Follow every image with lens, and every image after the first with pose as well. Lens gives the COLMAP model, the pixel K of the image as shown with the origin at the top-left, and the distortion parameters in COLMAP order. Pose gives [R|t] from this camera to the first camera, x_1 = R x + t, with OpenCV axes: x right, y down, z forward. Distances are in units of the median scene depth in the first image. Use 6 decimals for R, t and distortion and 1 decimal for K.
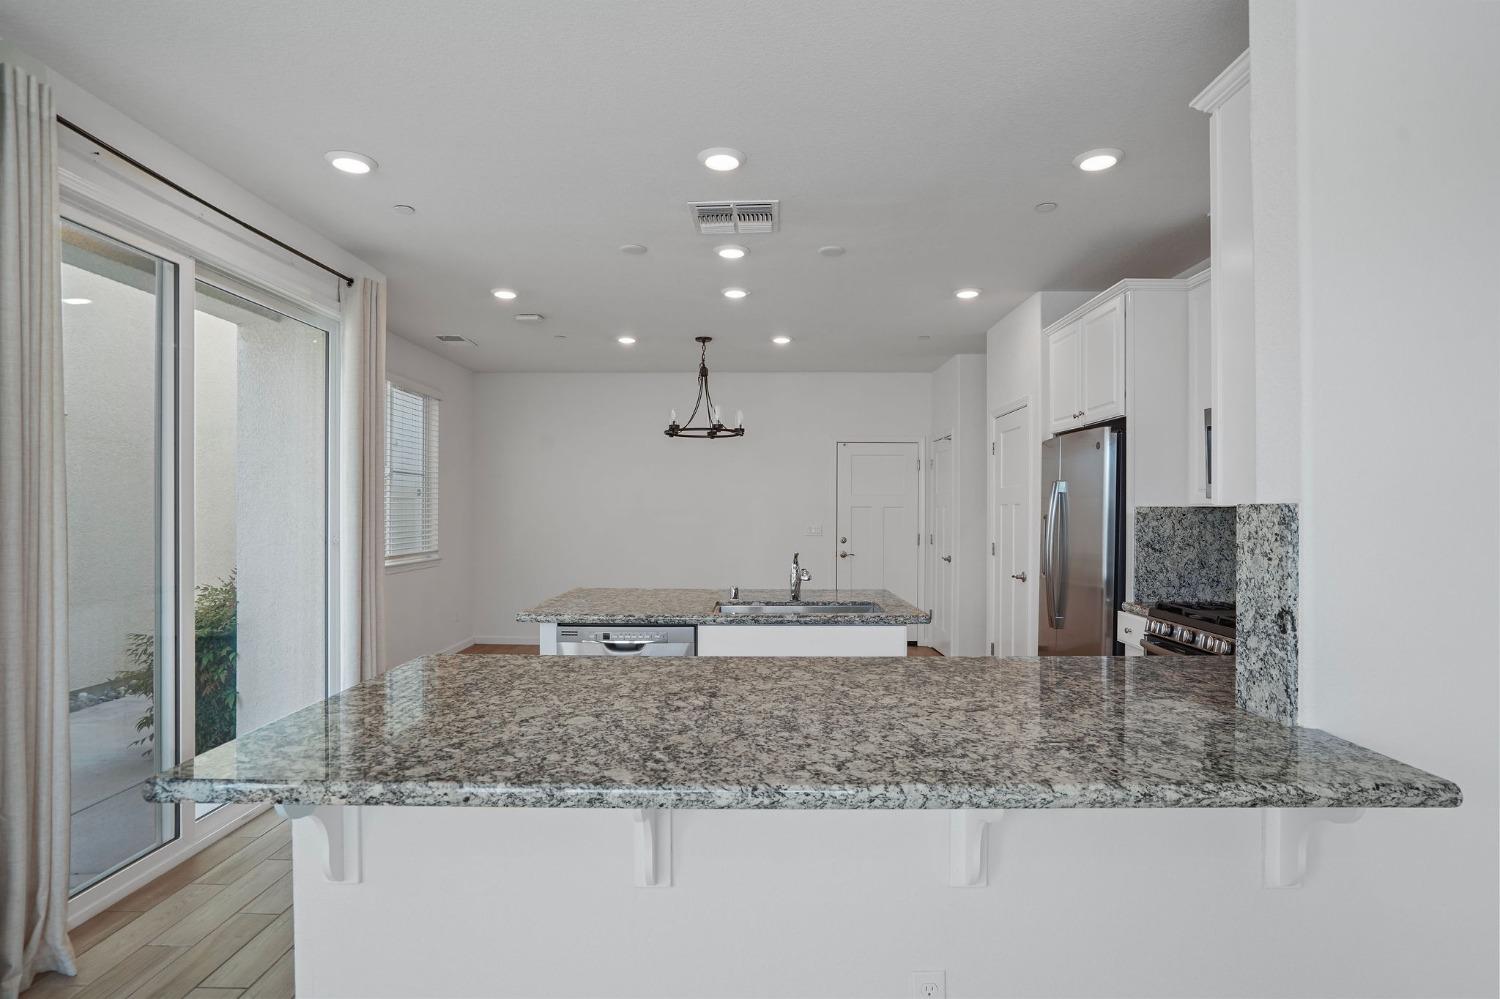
lens RADIAL K [[794.9, 0, 748.5], [0, 794.9, 509.5], [0, 0, 1]] dist [-0.050507, 0.034041]
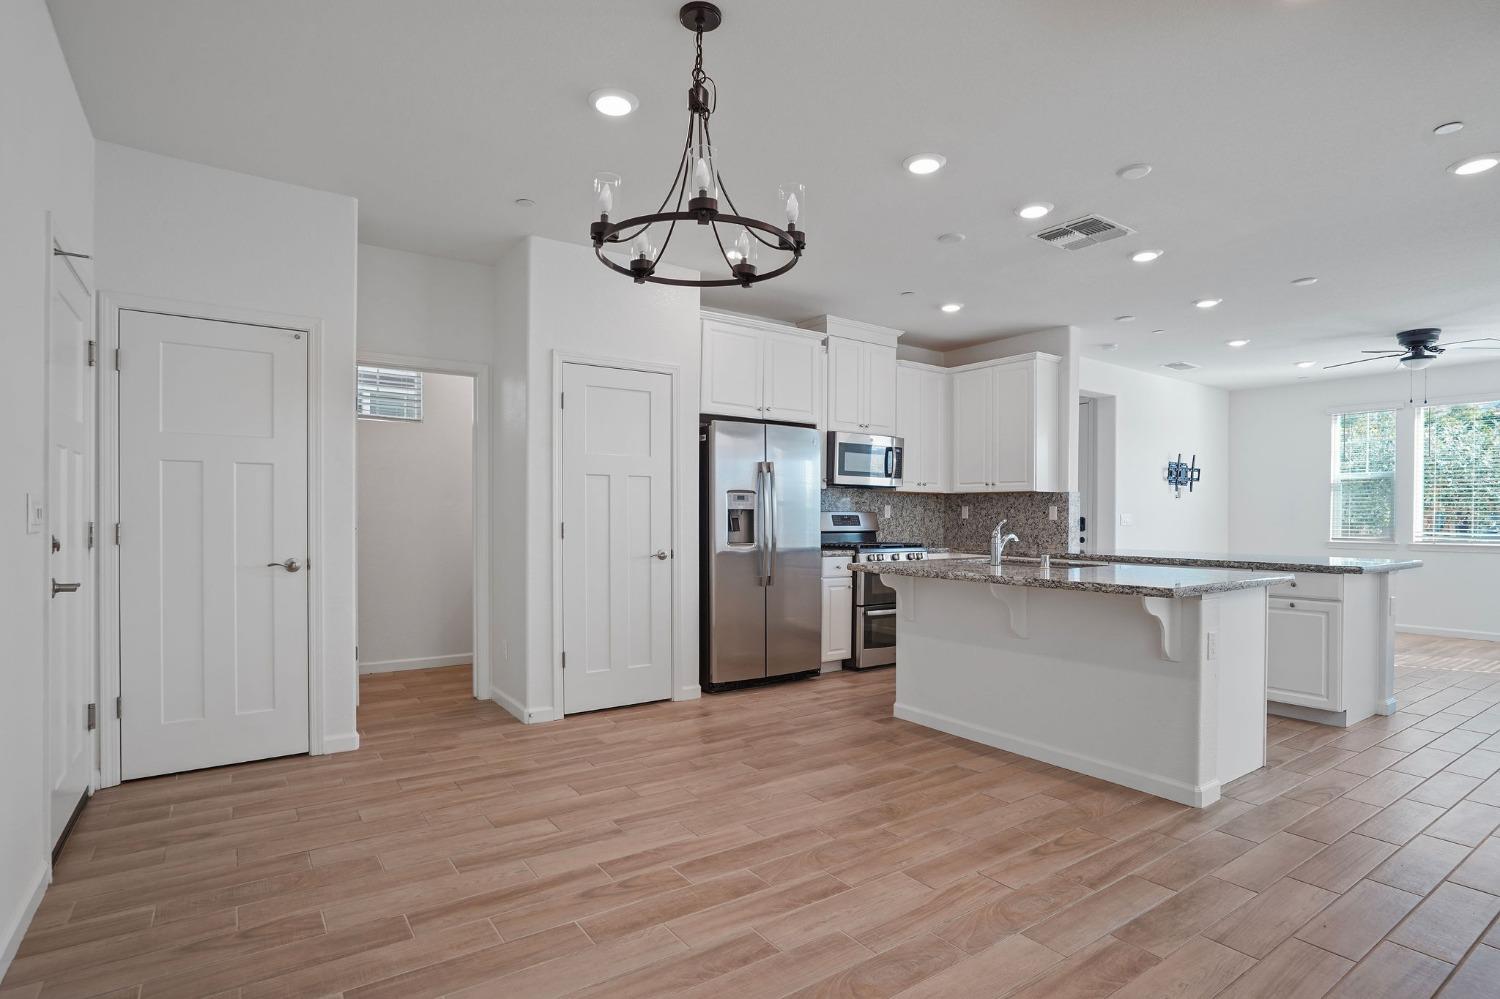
lens RADIAL K [[763.8, 0, 754.4], [0, 763.8, 517.0], [0, 0, 1]] dist [-0.033313, 0.000818]
pose [[-0.586307, -0.007687, 0.810053, -0.614508], [-0.008096, 0.999961, 0.003629, 0.049782], [-0.810049, -0.004430, -0.586346, 1.956644]]
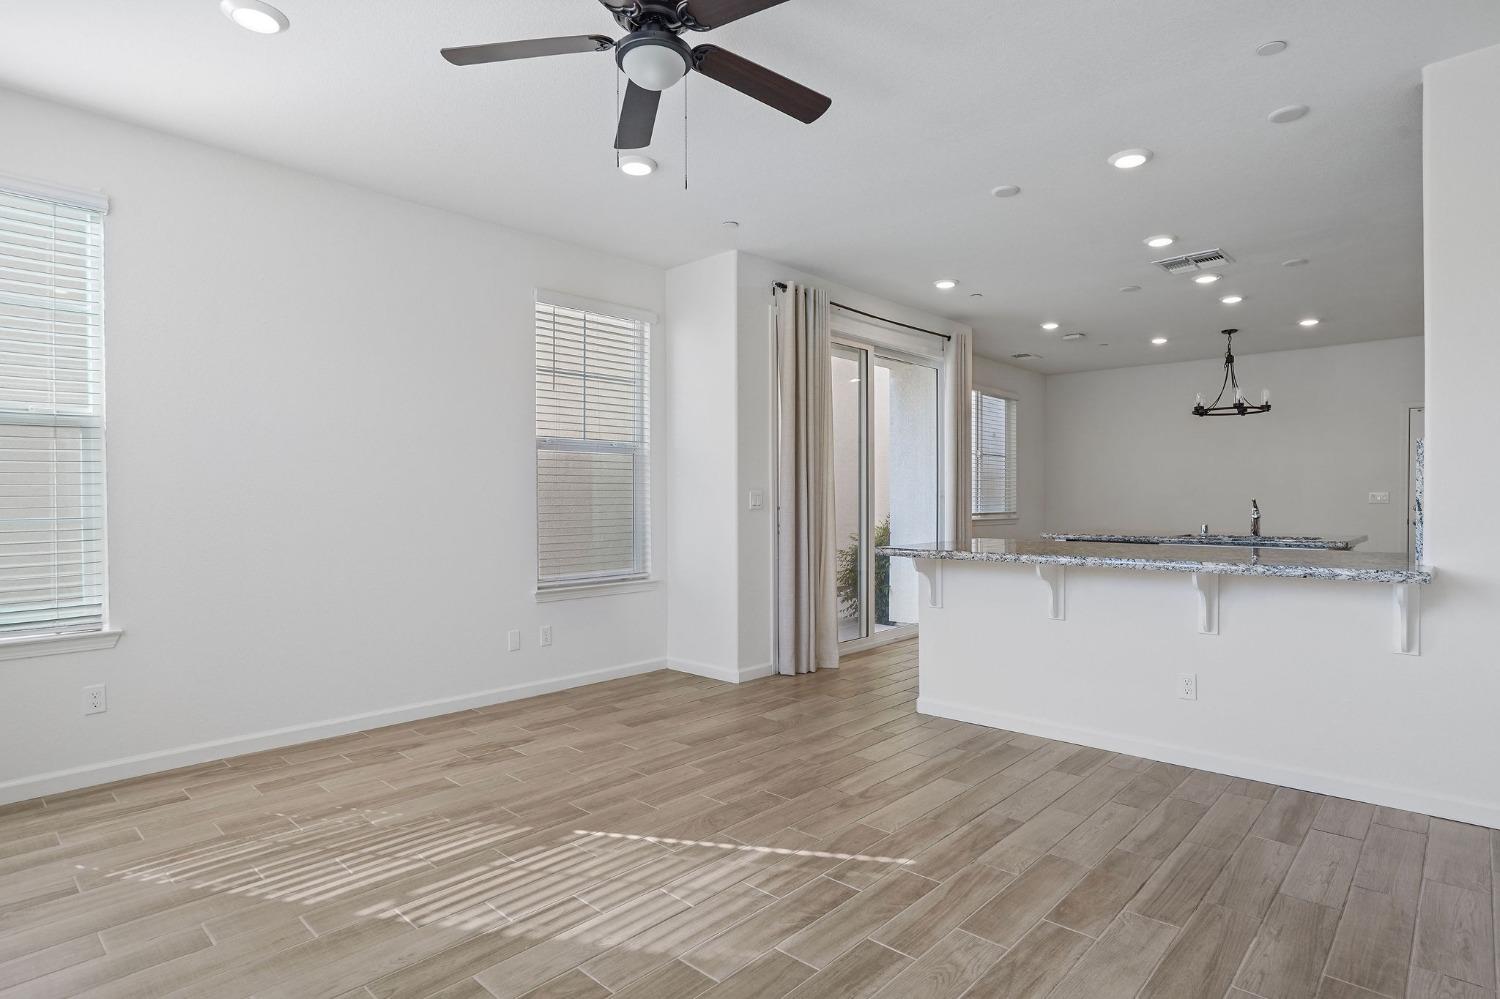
lens RADIAL K [[794.9, 0, 748.5], [0, 794.9, 509.5], [0, 0, 1]] dist [-0.050507, 0.034041]
pose [[0.739283, 0.006017, -0.673368, 0.326990], [0.003166, 0.999918, 0.012410, 0.053849], [0.673387, -0.011306, 0.739203, -0.561386]]
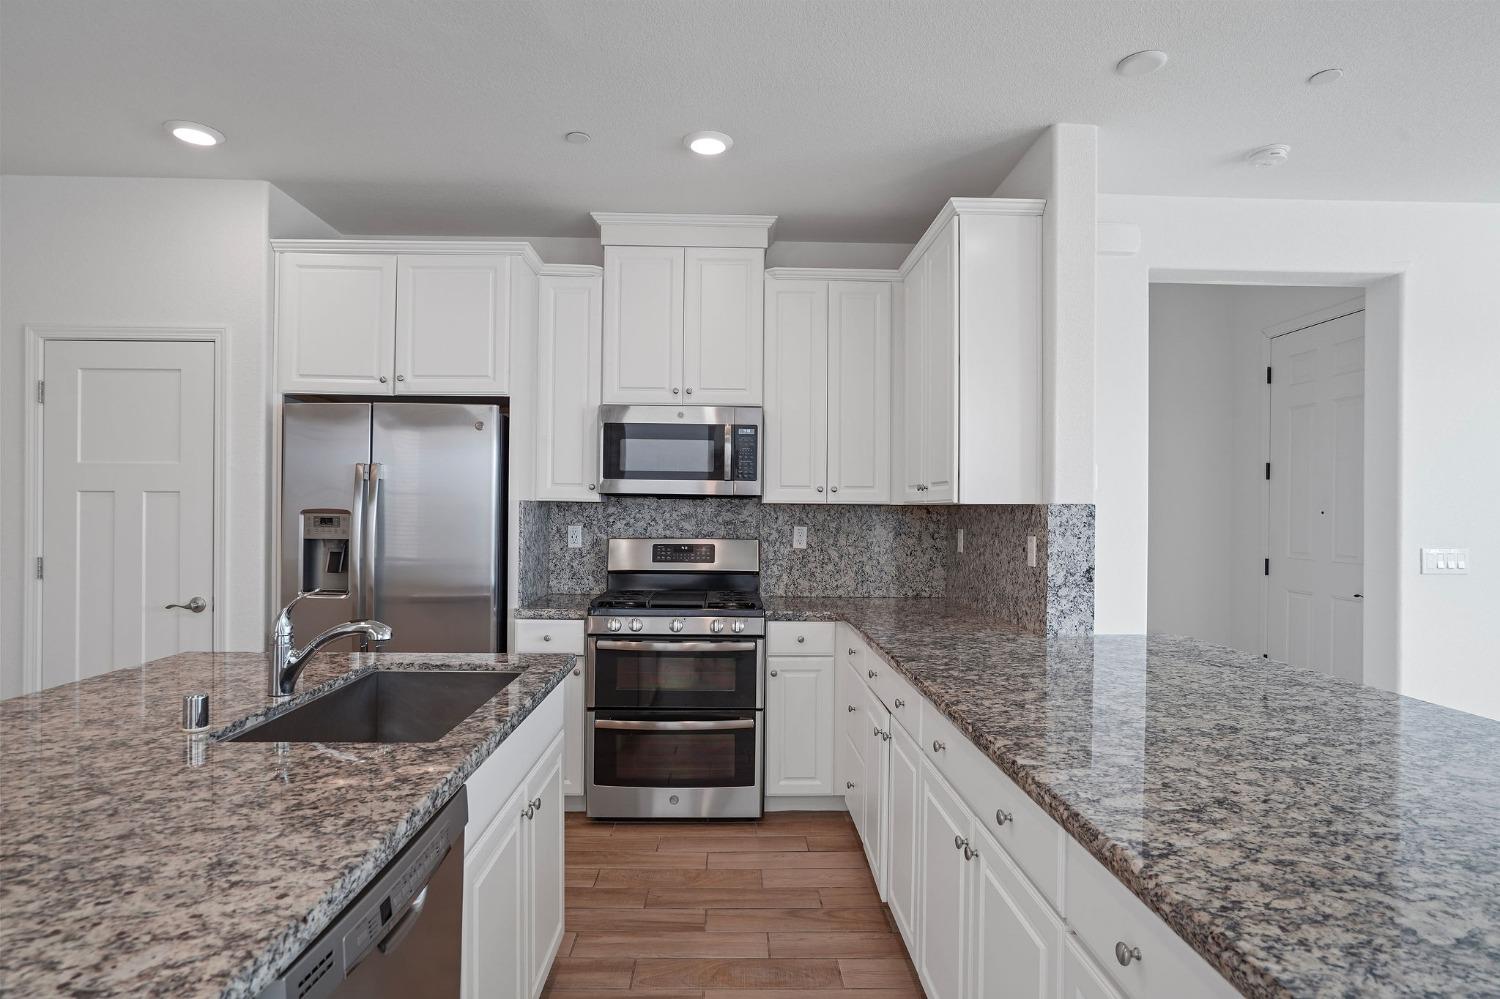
lens RADIAL K [[816.0, 0, 748.8], [0, 816.0, 508.2], [0, 0, 1]] dist [-0.043198, 0.029172]
pose [[-0.038541, 0.000957, 0.999257, -0.439180], [-0.008990, 0.999959, -0.001305, 0.004450], [-0.999217, -0.009034, -0.038531, 0.779468]]
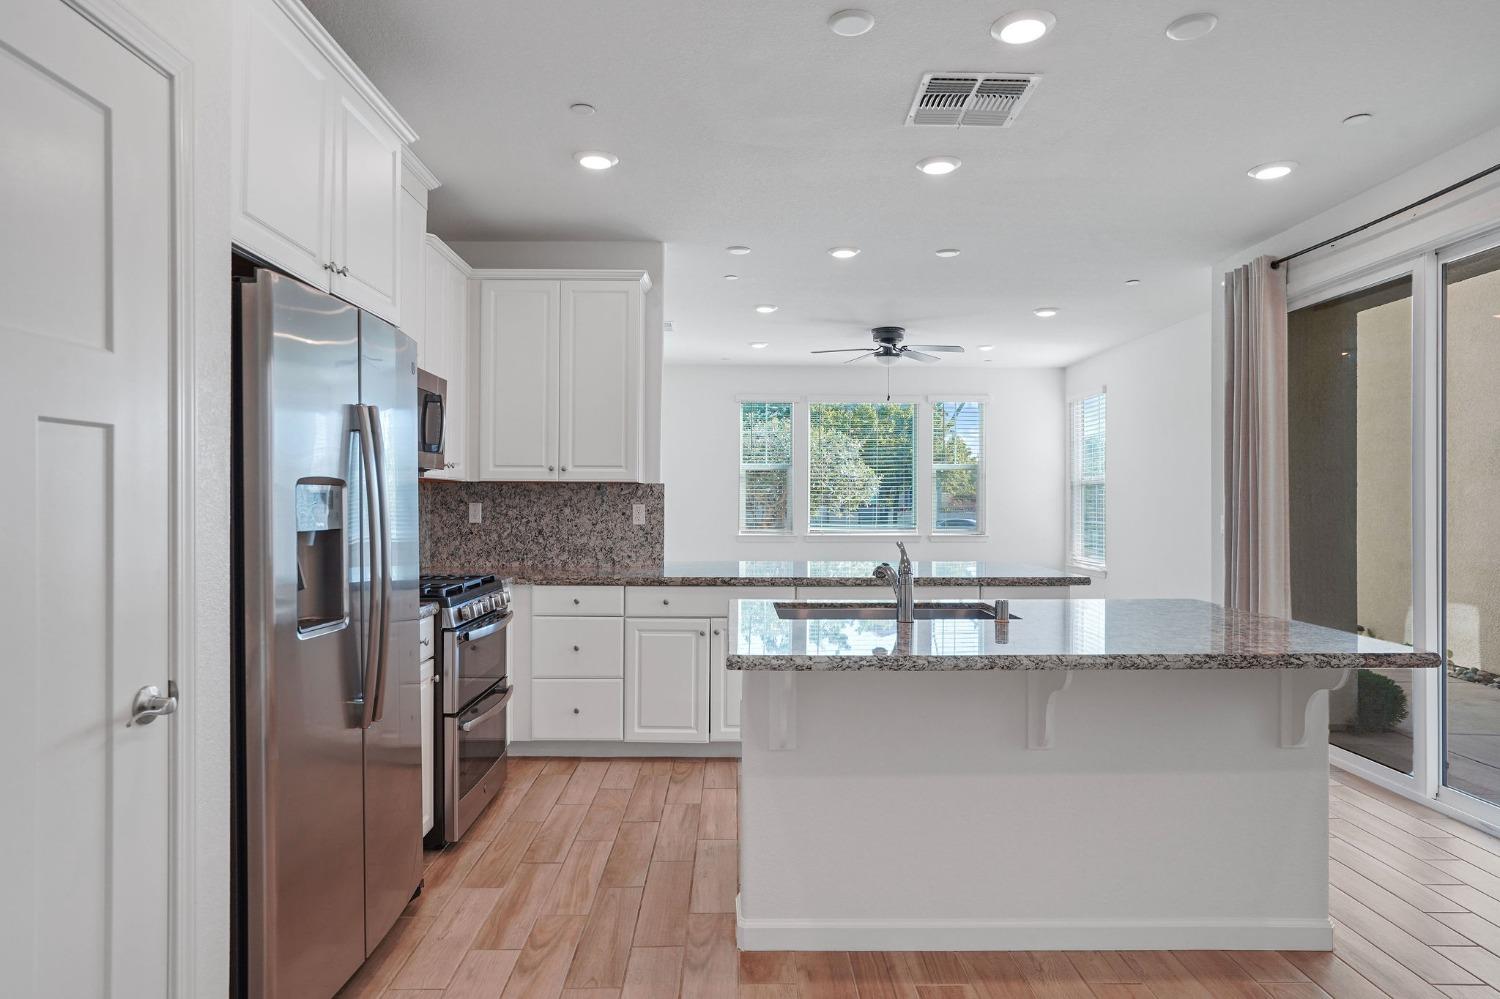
lens RADIAL K [[873.5, 0, 750.0], [0, 873.5, 499.5], [0, 0, 1]] dist [-0.040559, 0.043687]
pose [[-0.999509, -0.005893, -0.030777, 0.210481], [-0.005839, 0.999981, -0.001848, 0.021627], [0.030787, -0.001667, -0.999525, 1.751537]]
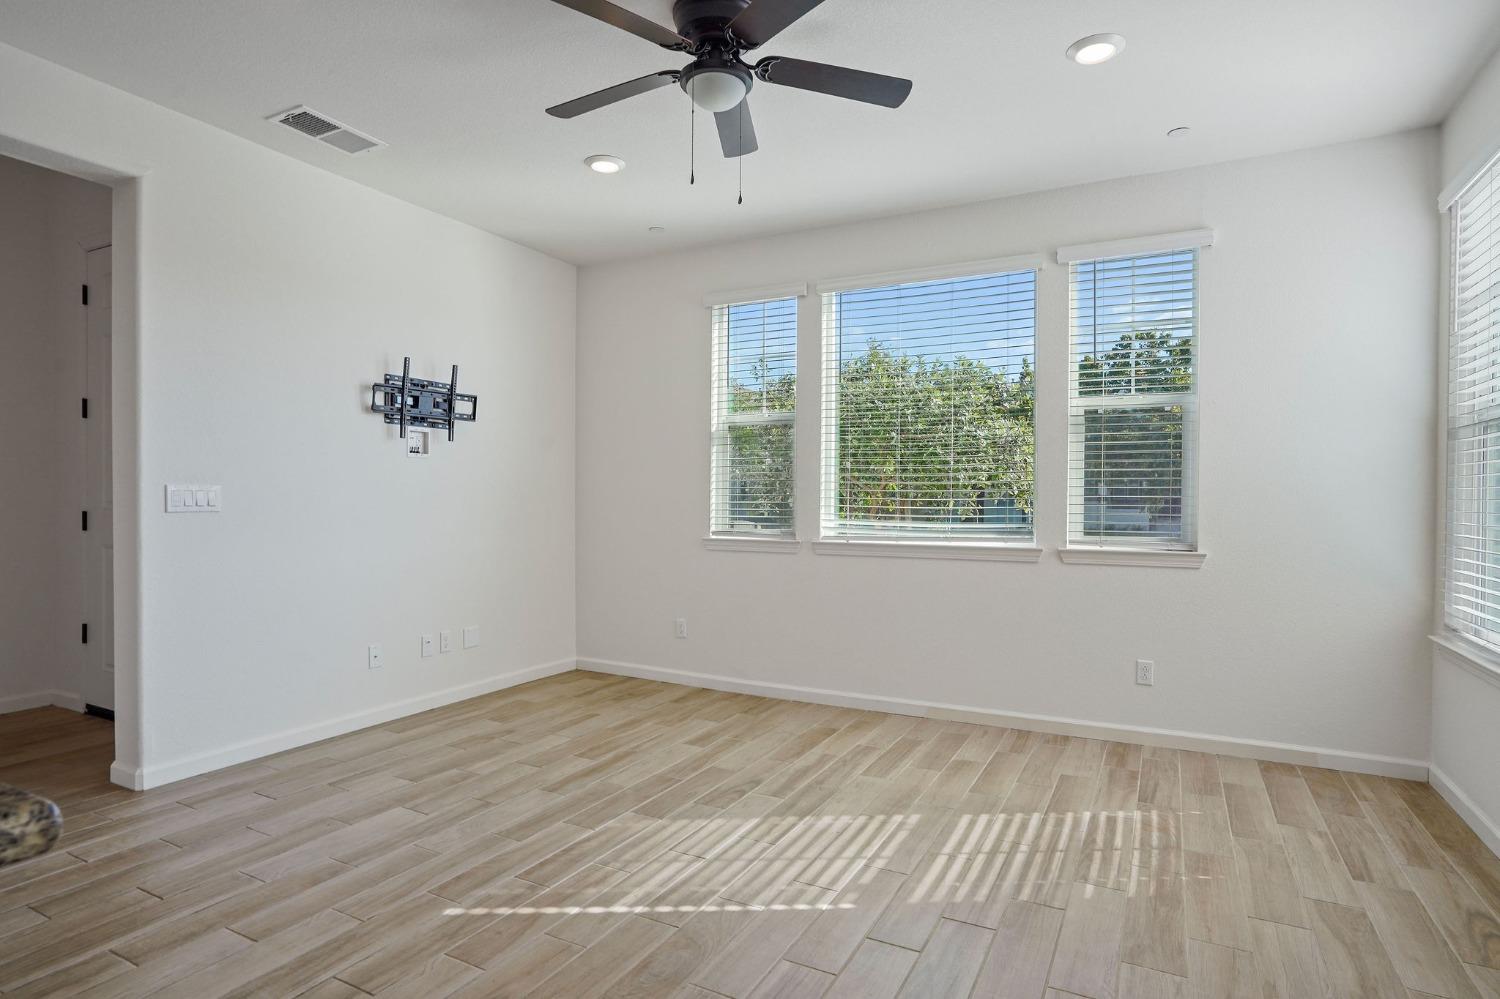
lens RADIAL K [[794.9, 0, 748.5], [0, 794.9, 509.5], [0, 0, 1]] dist [-0.050507, 0.034041]
pose [[-0.891956, -0.014714, 0.451883, -0.470205], [-0.010040, 0.999868, 0.012740, 0.052870], [-0.452011, 0.006827, -0.891986, 0.427288]]
